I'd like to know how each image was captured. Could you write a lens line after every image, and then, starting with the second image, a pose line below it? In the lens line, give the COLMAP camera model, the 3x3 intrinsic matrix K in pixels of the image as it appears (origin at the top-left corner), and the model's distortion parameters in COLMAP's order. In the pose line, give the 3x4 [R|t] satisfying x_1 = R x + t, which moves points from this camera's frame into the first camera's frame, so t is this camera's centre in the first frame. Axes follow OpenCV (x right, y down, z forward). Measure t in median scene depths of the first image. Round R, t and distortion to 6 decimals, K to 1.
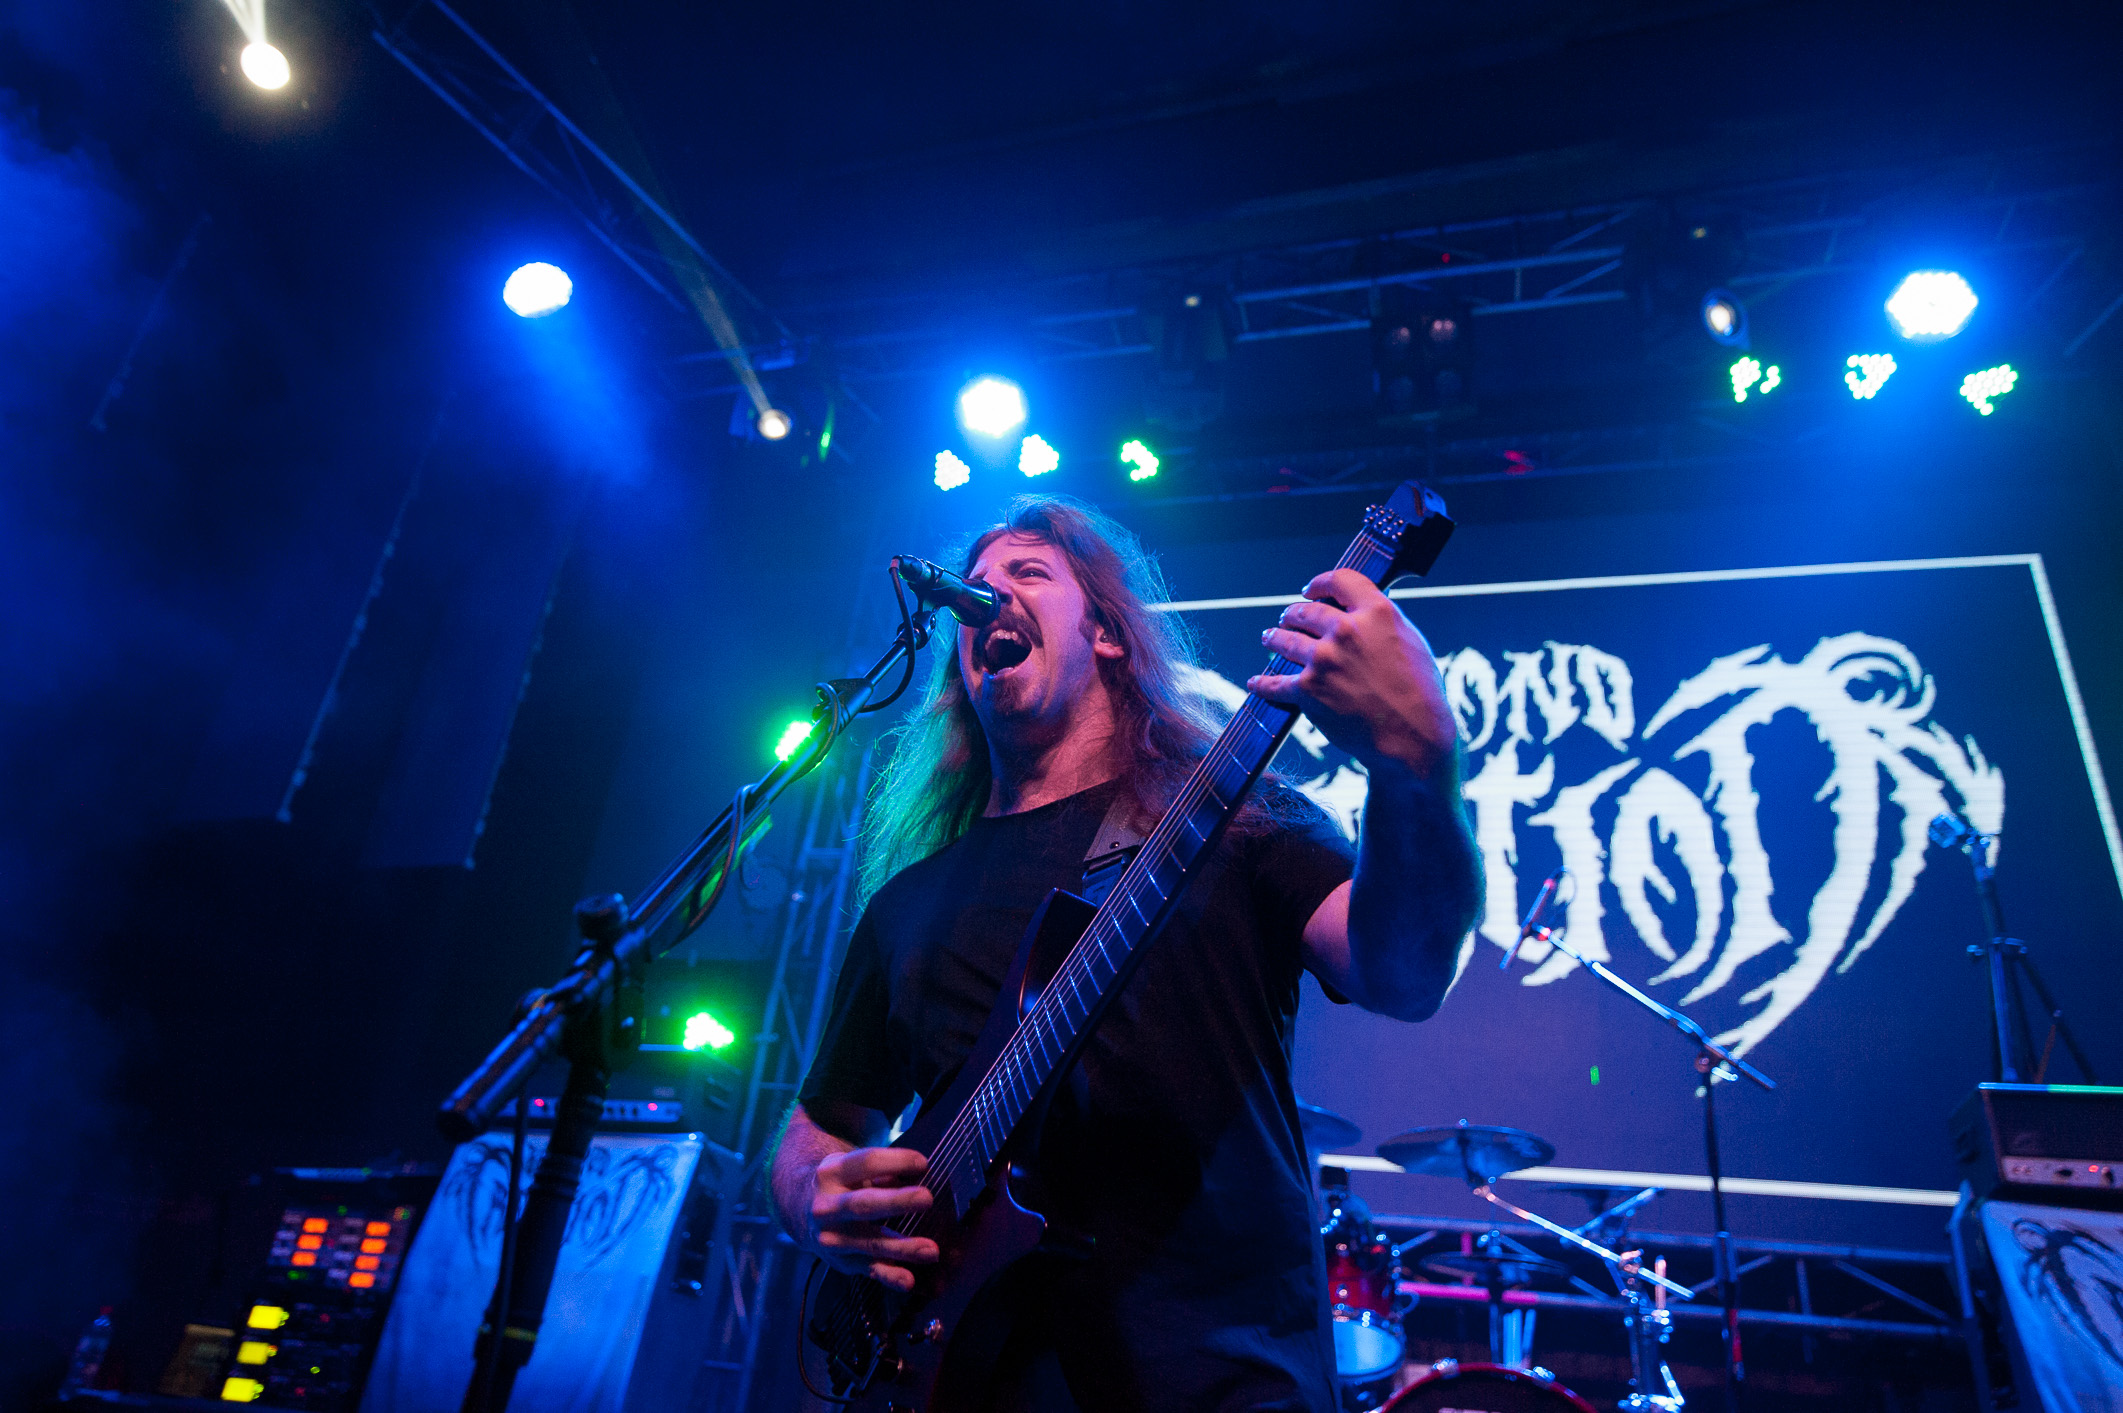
lens RADIAL K [[1373.4, 0, 1066.6], [0, 1373.4, 710.4], [0, 0, 1]] dist [0.031297, -0.011120]
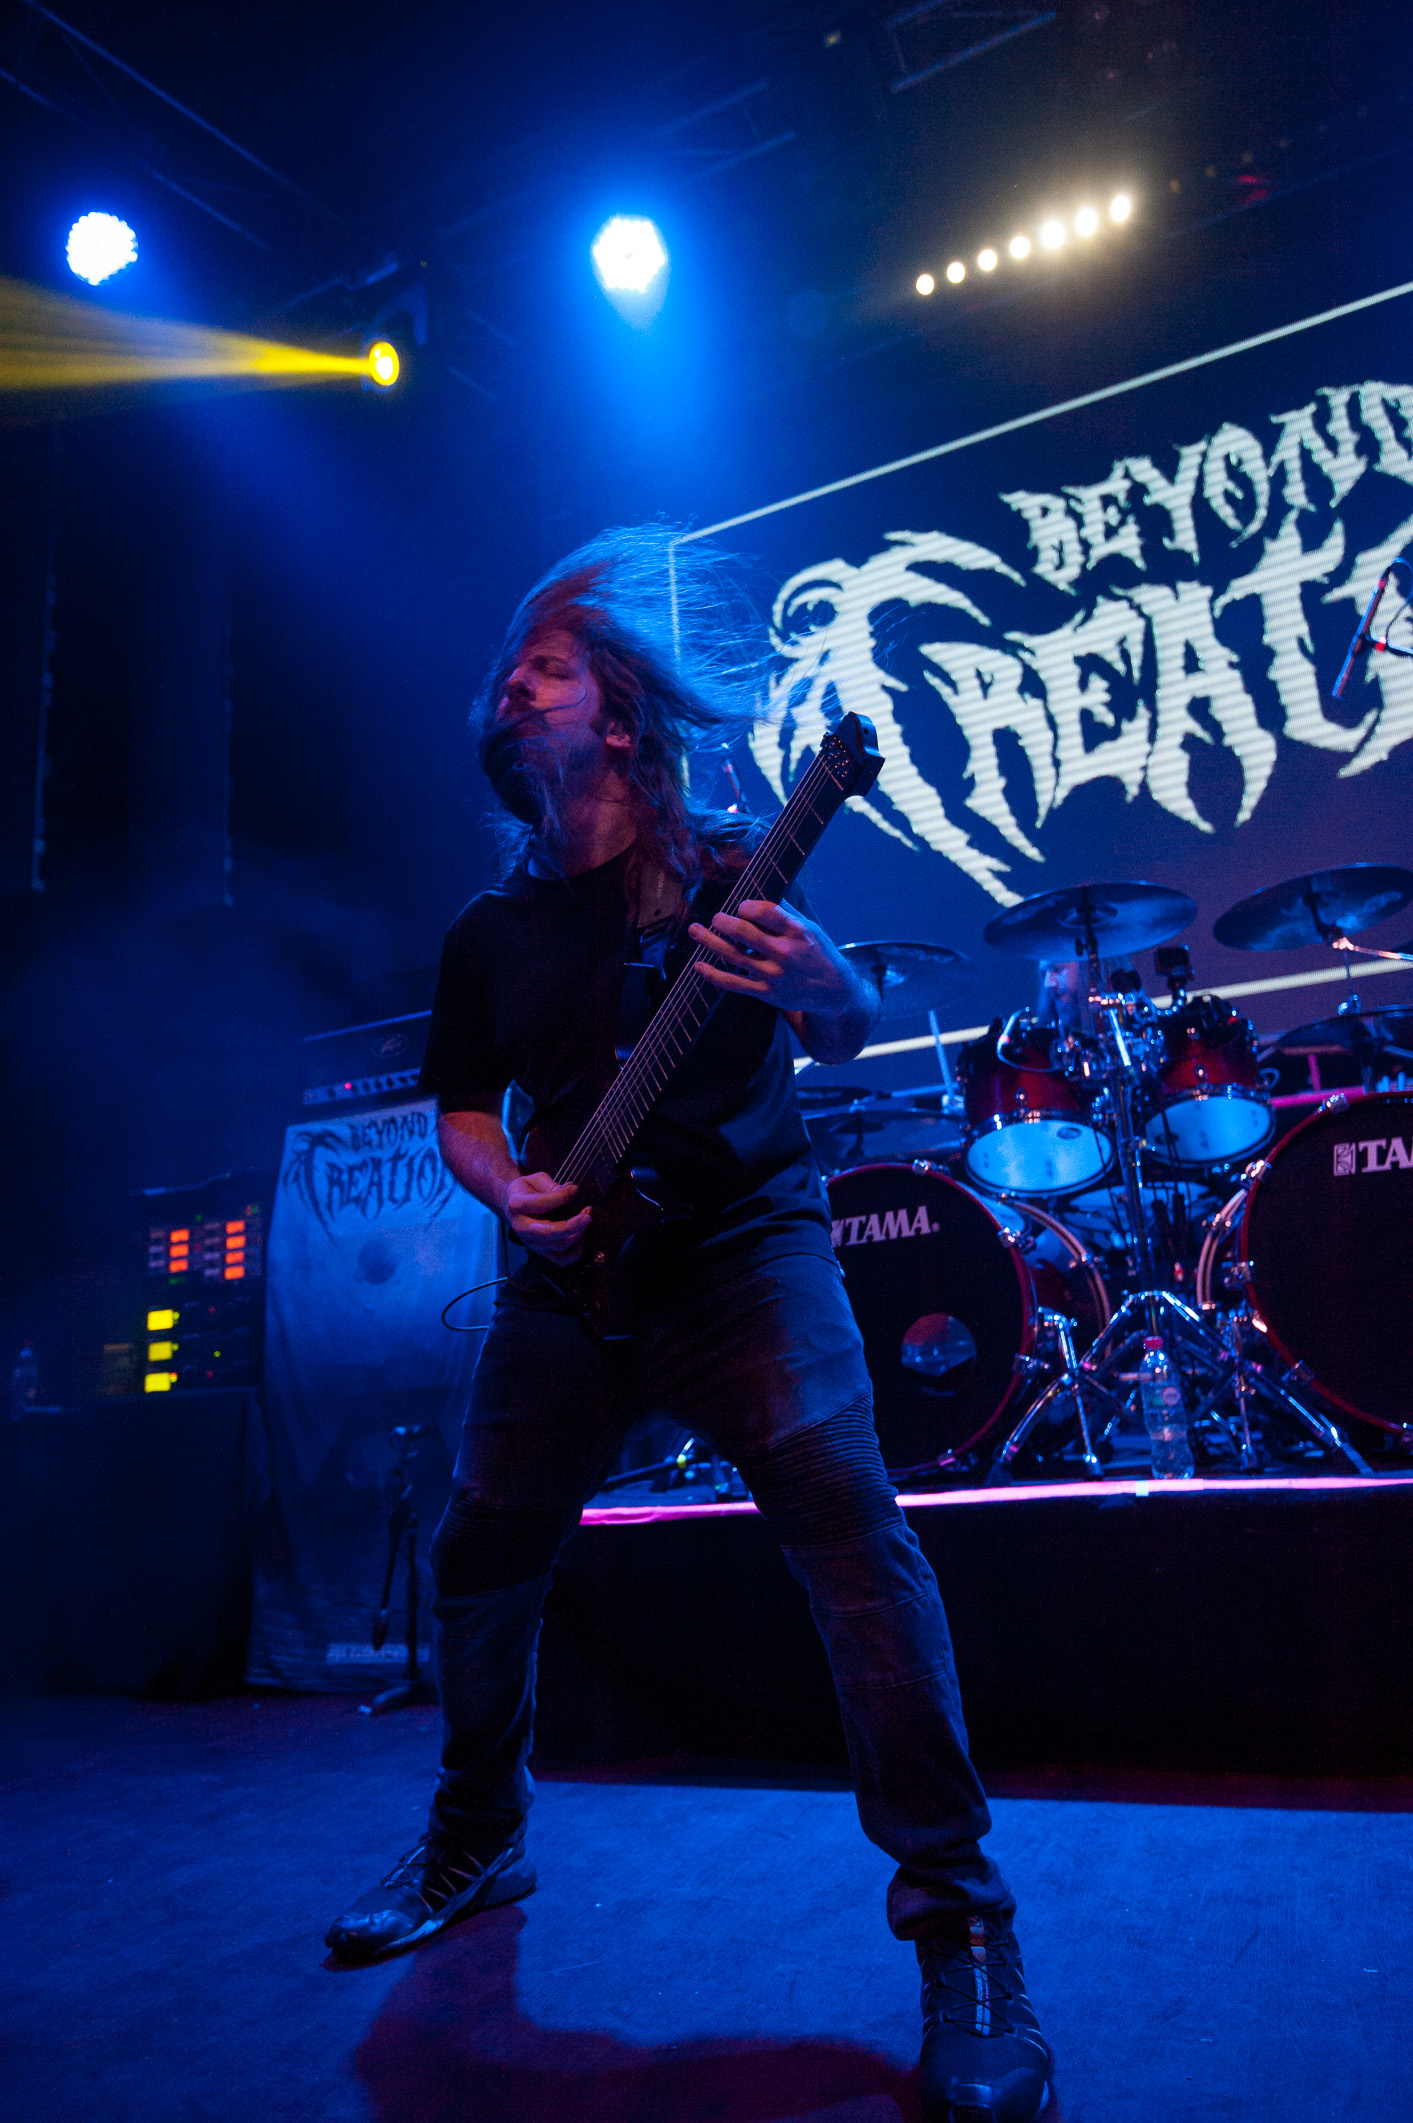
lens RADIAL K [[1326.4, 0, 701.9], [0, 1326.4, 1068.4], [0, 0, 1]] dist [0.024503, -0.008690]
pose [[0.972997, -0.197883, -0.118821, -0.011261], [0.220731, 0.948225, 0.228357, 0.084400], [0.067481, -0.248418, 0.966299, 0.069640]]
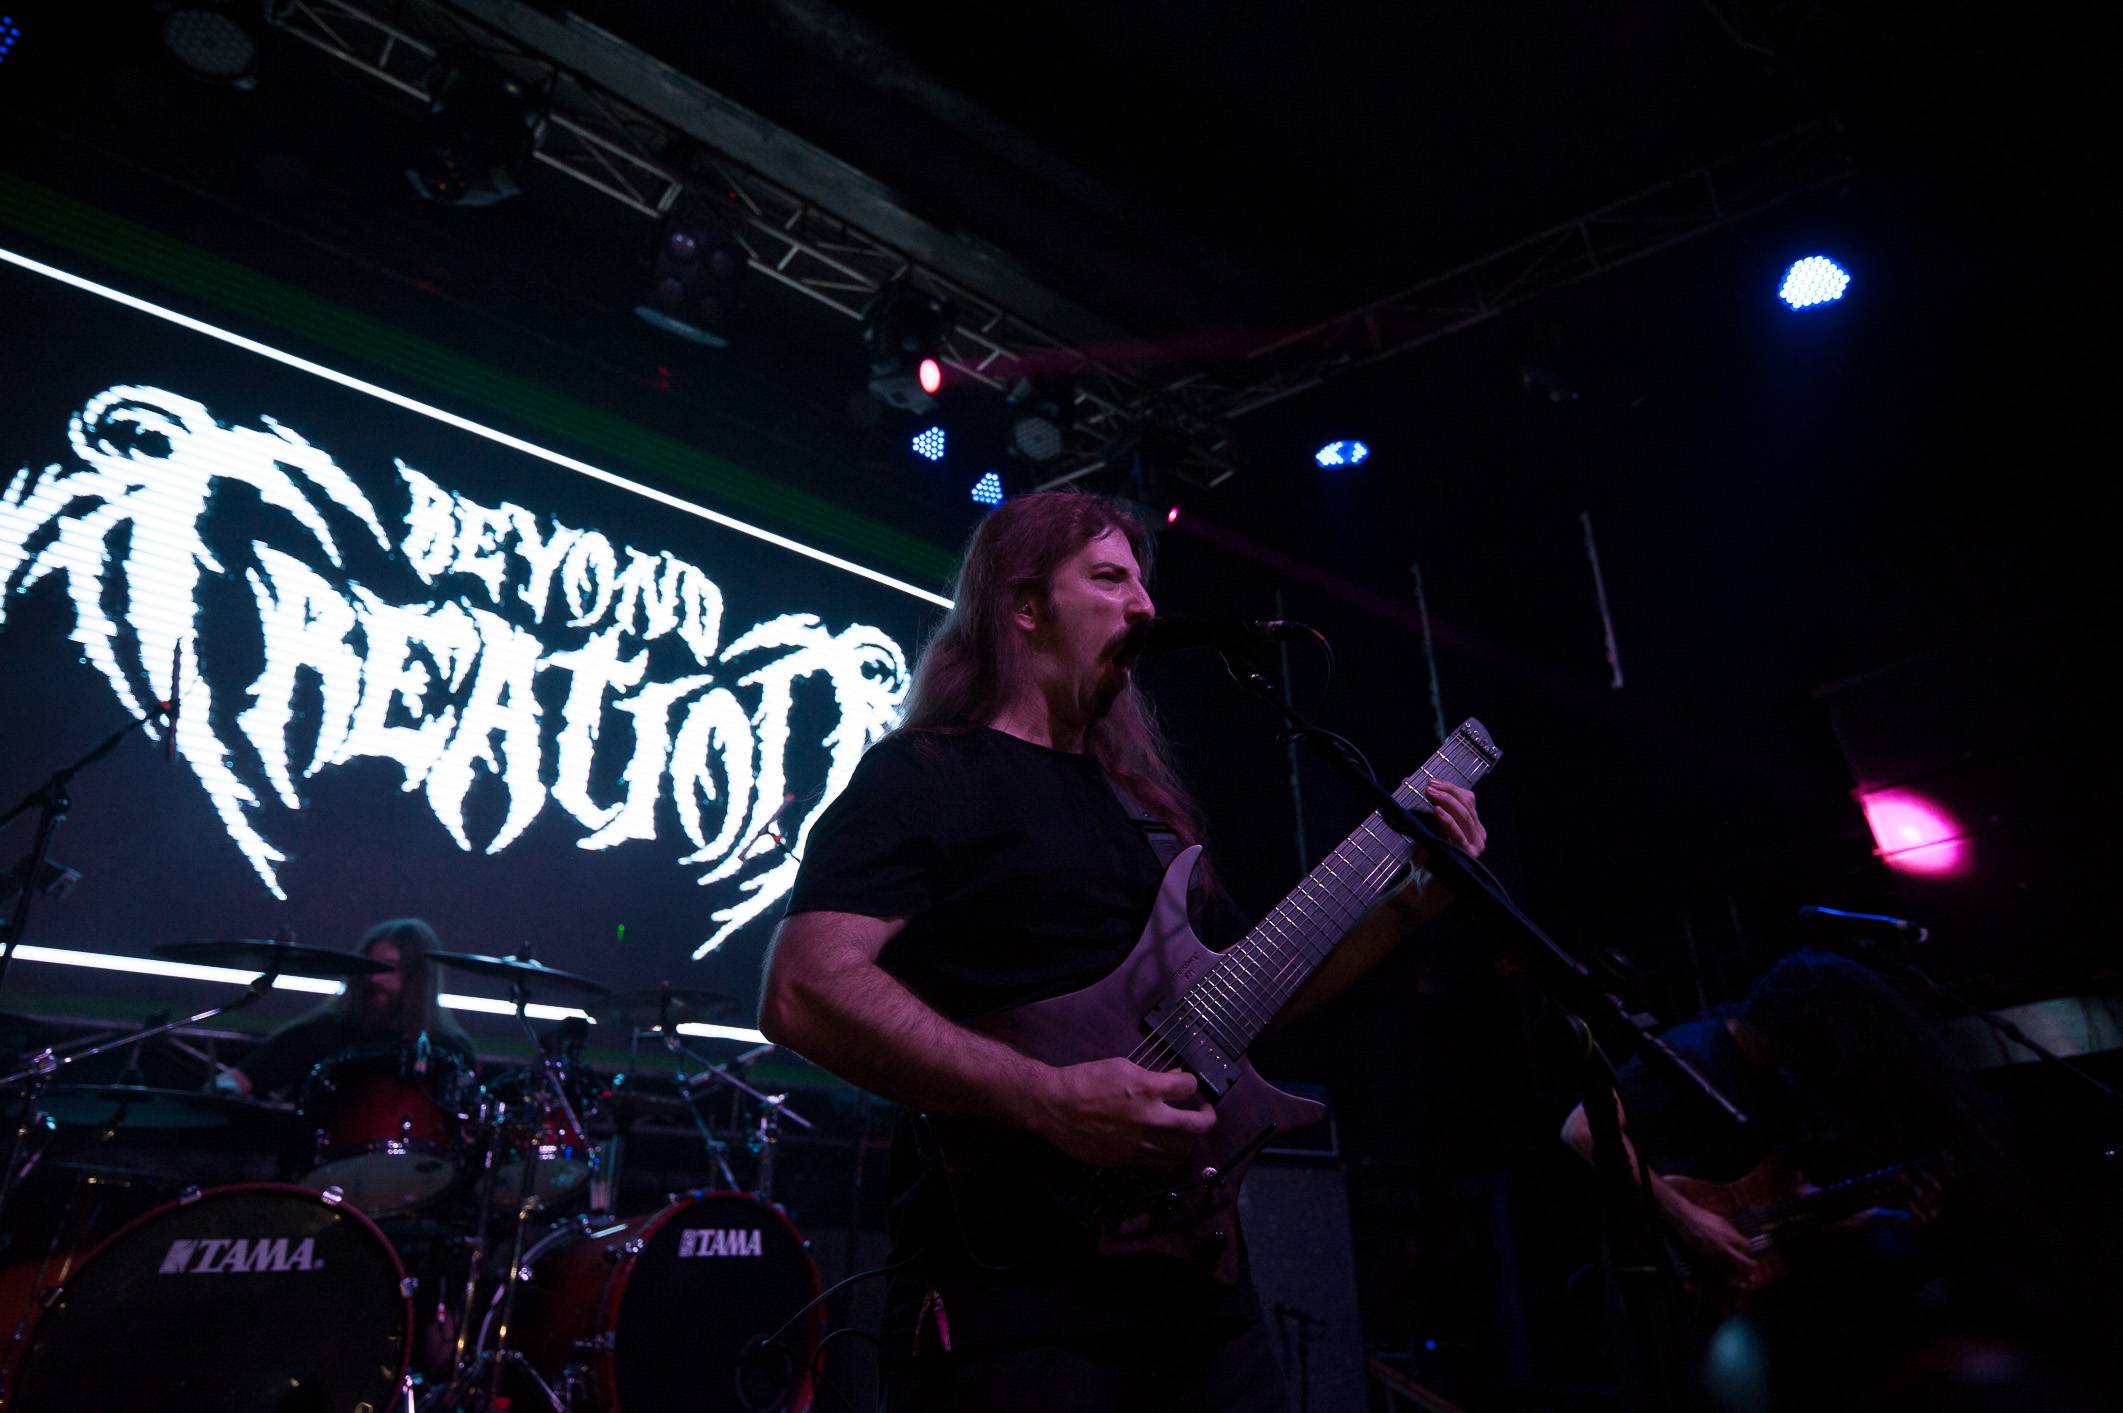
lens RADIAL K [[1256.3, 0, 1078.1], [0, 1256.3, 699.9], [0, 0, 1]] dist [0.014306, -0.003062]
pose [[0.576463, 0.247013, 0.778893, -0.246210], [-0.321382, 0.944930, -0.061811, 0.021406], [-0.751268, -0.214691, 0.624103, 0.094889]]
